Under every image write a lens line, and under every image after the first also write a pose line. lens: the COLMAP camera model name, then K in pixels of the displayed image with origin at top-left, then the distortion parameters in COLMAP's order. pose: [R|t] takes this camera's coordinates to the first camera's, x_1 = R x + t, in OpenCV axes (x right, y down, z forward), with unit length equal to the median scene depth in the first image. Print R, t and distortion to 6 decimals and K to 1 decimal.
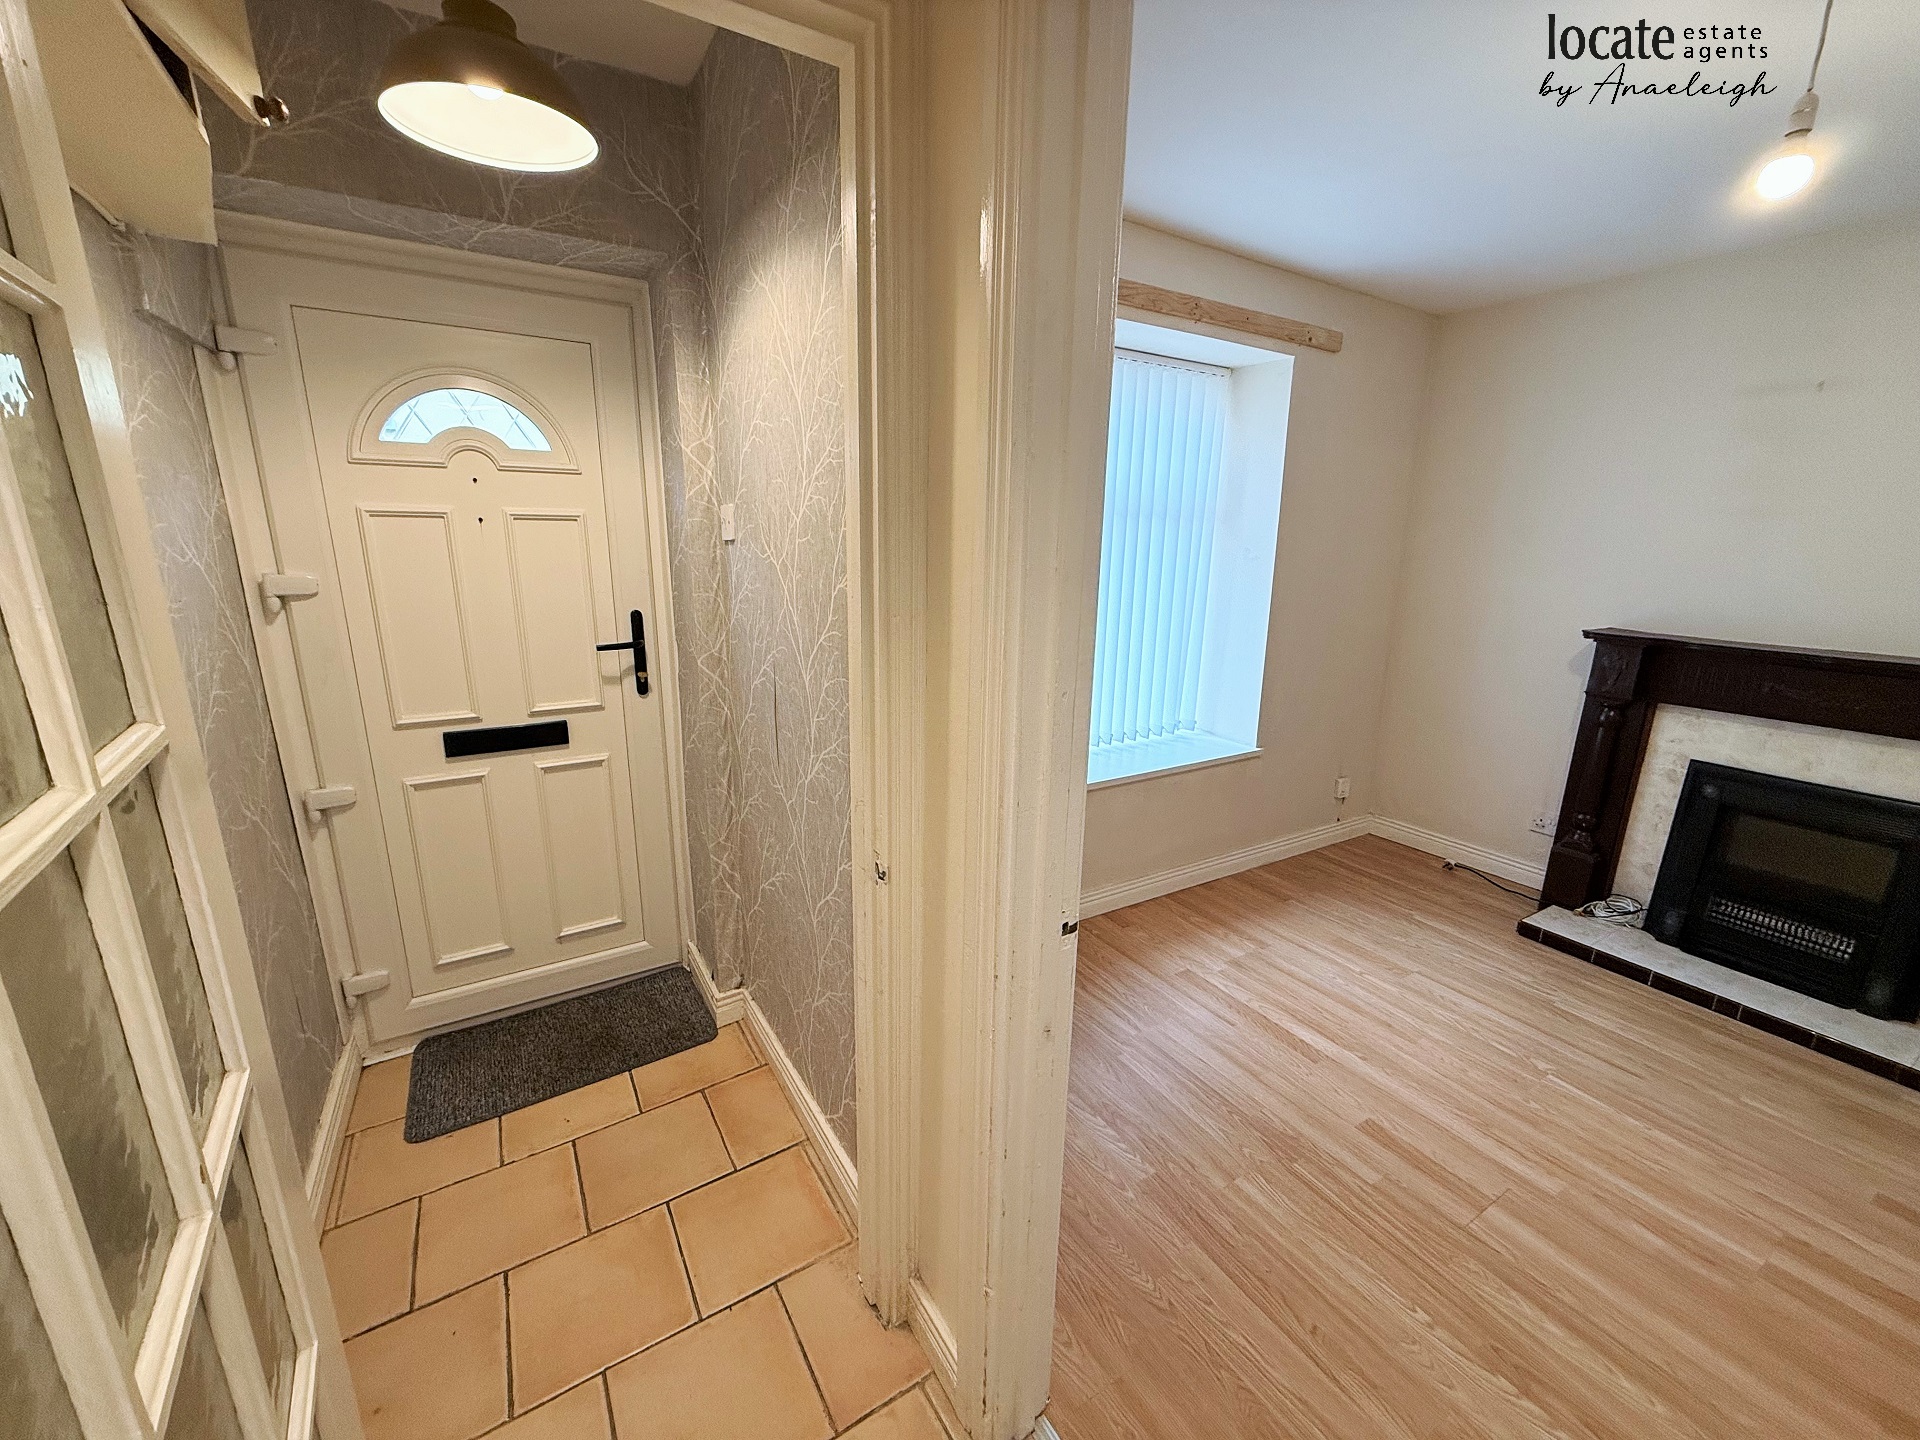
lens RADIAL K [[762.3, 0, 955.0], [0, 762.3, 715.3], [0, 0, 1]] dist [-0.000412, 0.000459]
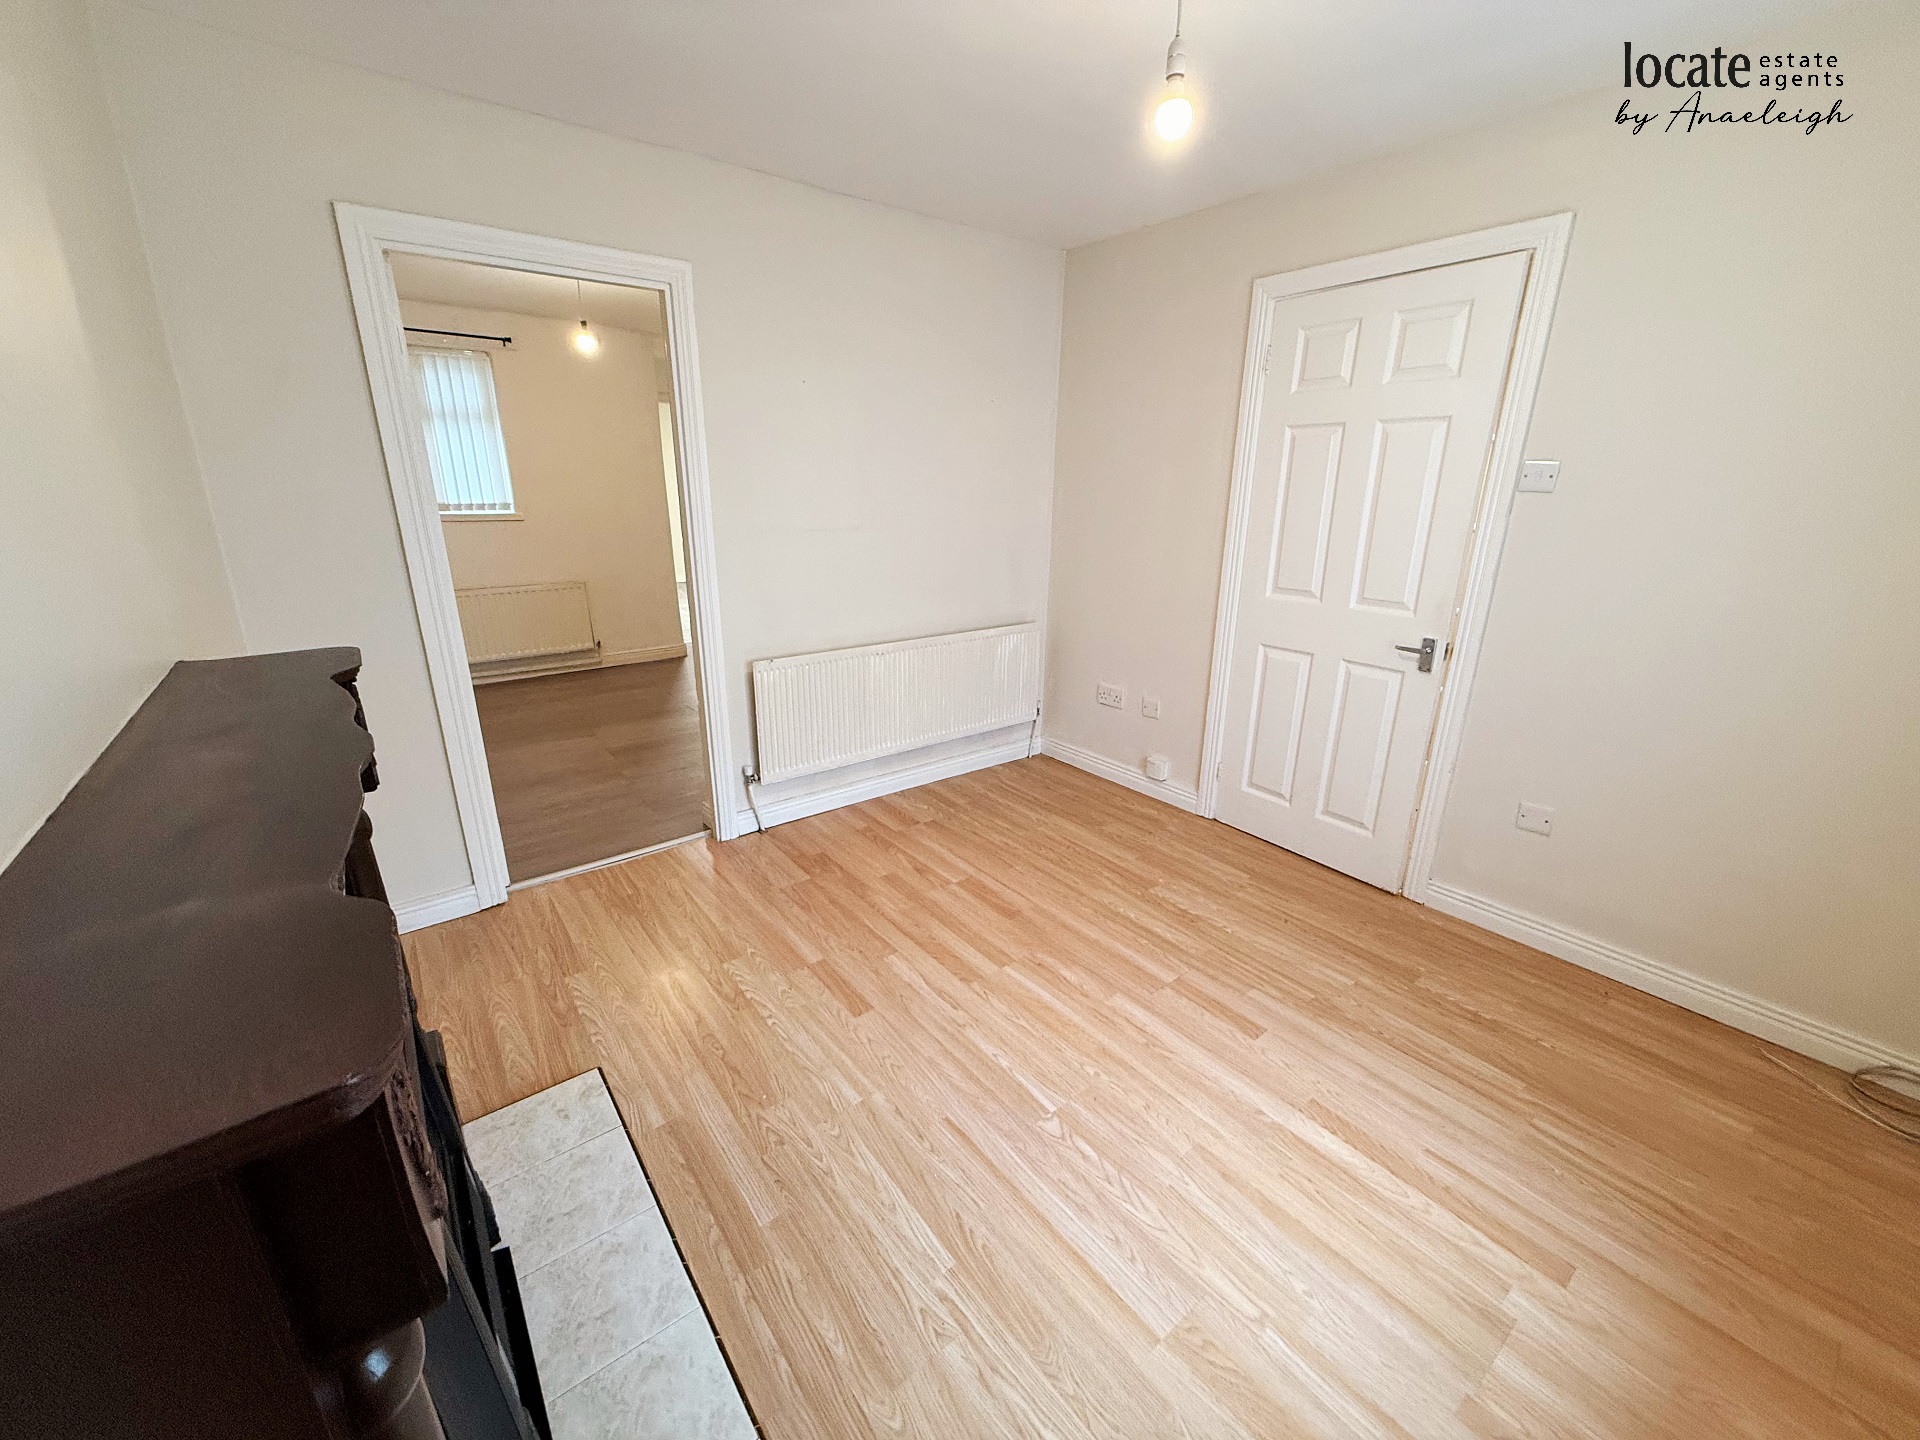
lens RADIAL K [[762.3, 0, 959.7], [0, 762.3, 713.7], [0, 0, 1]] dist [-0.000412, 0.000459]
pose [[-0.992903, 0.009778, -0.118522, 0.861652], [-0.051819, 0.861459, 0.505176, -0.295228], [0.107041, 0.507733, -0.854839, 1.313075]]
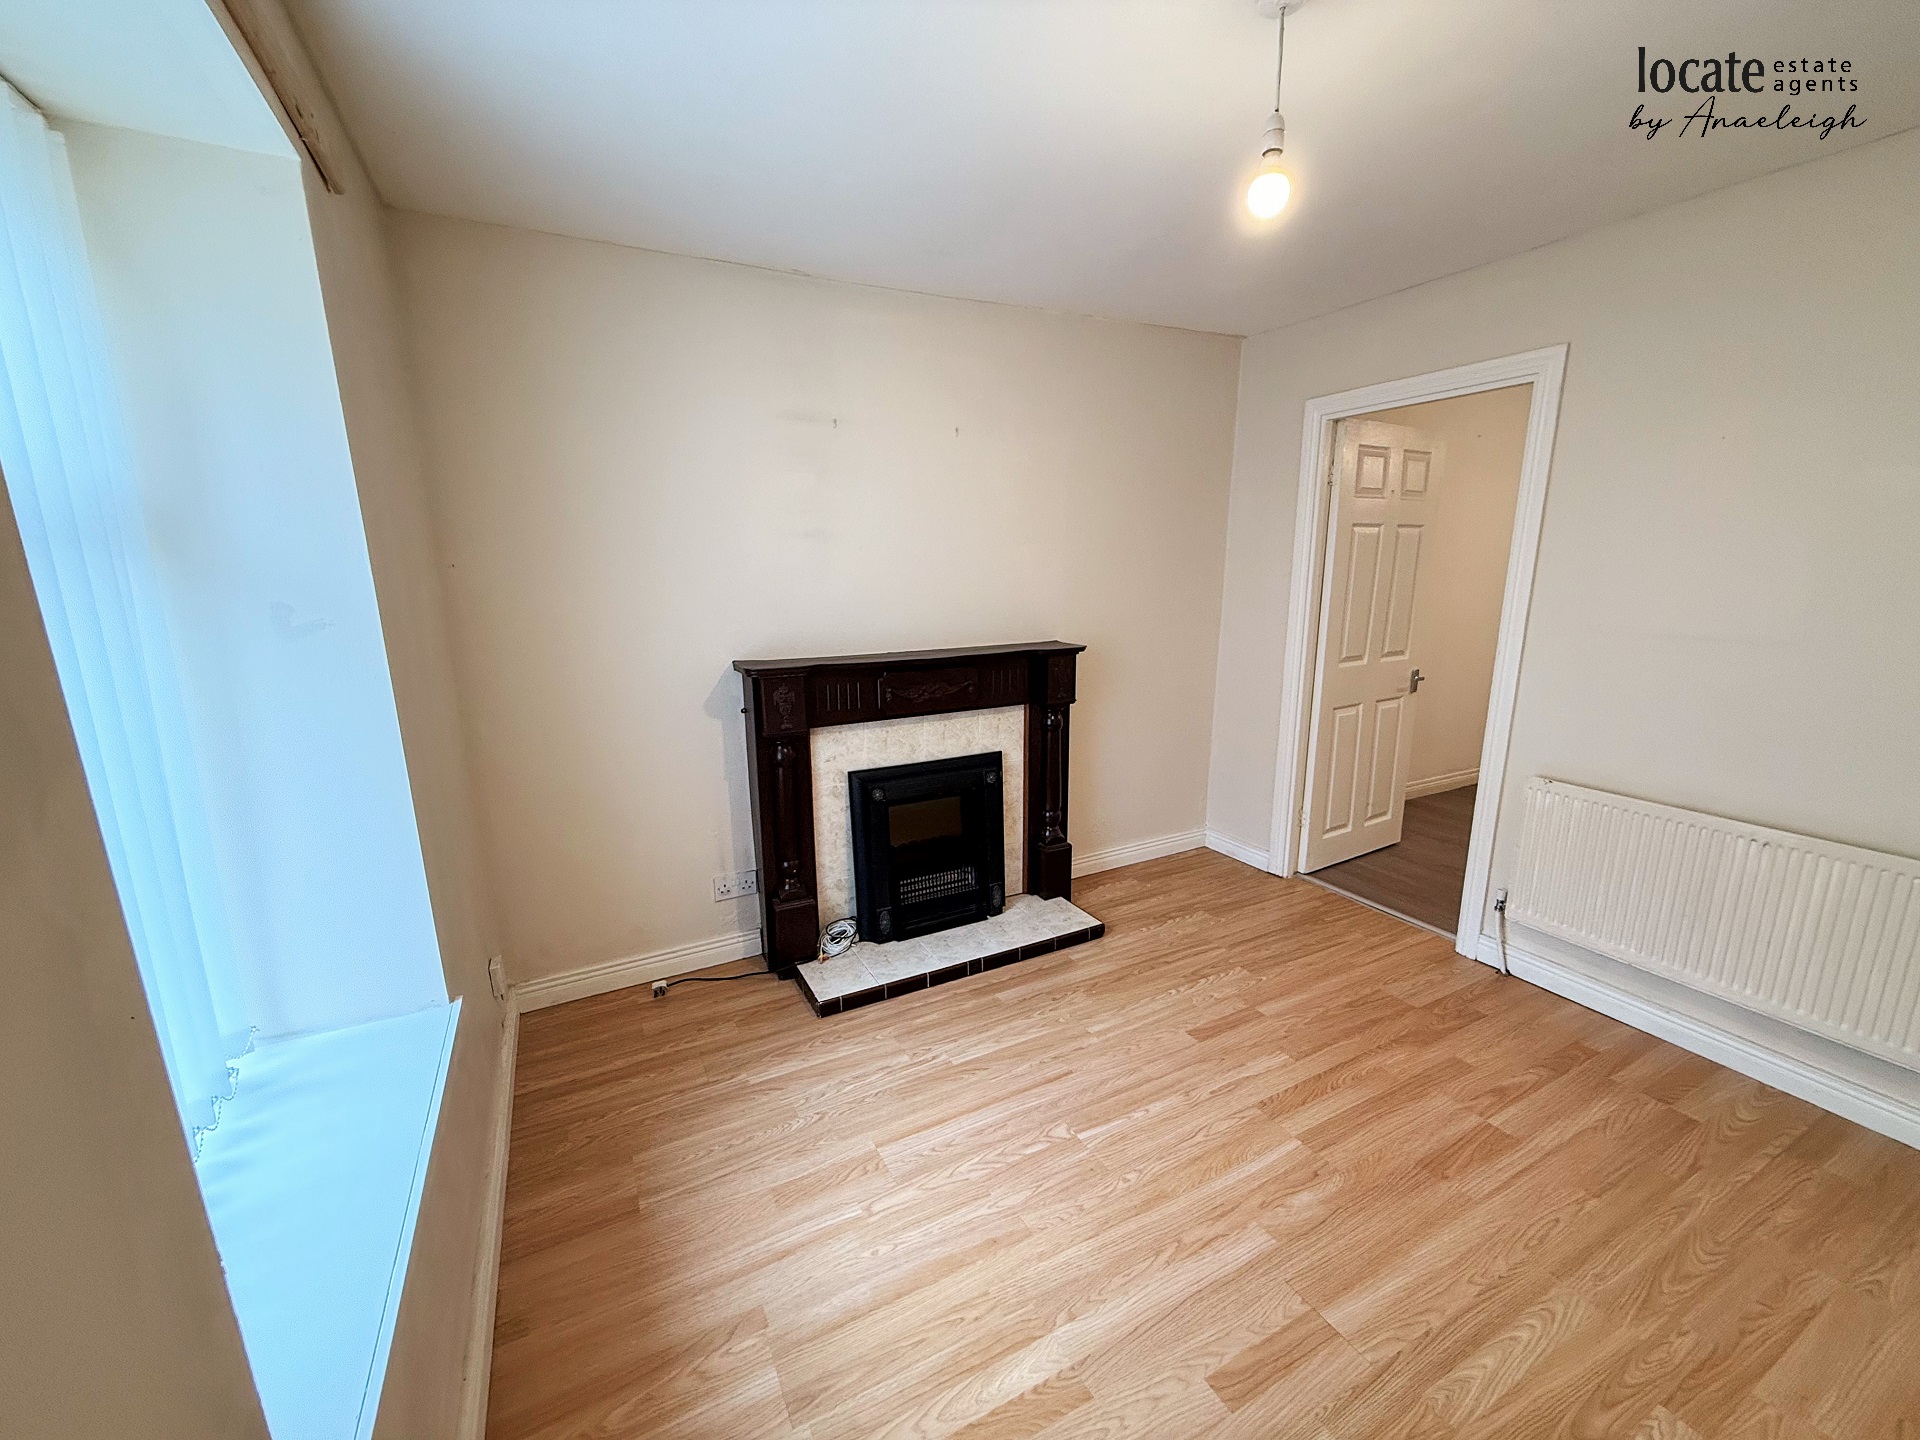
lens RADIAL K [[762.3, 0, 952.2], [0, 762.3, 733.5], [0, 0, 1]] dist [-0.000412, 0.000459]
pose [[0.068431, -0.238053, 0.968839, -0.013135], [0.239582, 0.946619, 0.215671, -0.202378], [-0.968462, 0.217357, 0.121811, 0.817549]]
